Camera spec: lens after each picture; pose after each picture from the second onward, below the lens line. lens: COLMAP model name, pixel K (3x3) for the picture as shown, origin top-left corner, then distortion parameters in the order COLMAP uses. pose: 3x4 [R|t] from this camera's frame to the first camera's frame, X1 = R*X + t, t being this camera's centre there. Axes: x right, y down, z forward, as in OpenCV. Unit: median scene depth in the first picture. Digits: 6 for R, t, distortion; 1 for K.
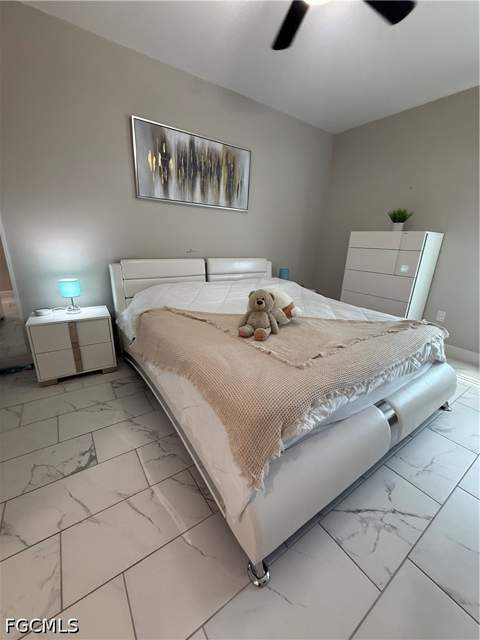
lens RADIAL K [[254.7, 0, 240.7], [0, 254.7, 318.5], [0, 0, 1]] dist [0.001788, -0.000317]
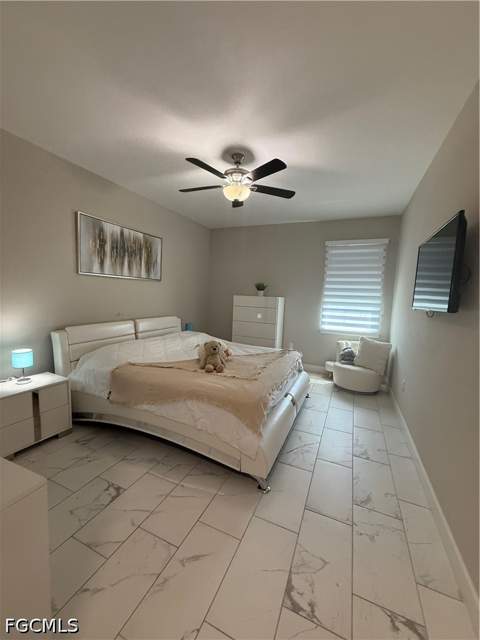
lens RADIAL K [[254.7, 0, 240.0], [0, 254.7, 322.0], [0, 0, 1]] dist [0.001788, -0.000317]
pose [[0.855091, -0.063659, 0.514555, -0.393613], [0.151120, 0.979943, -0.129898, 0.002113], [-0.495966, 0.188835, 0.847561, -0.299700]]
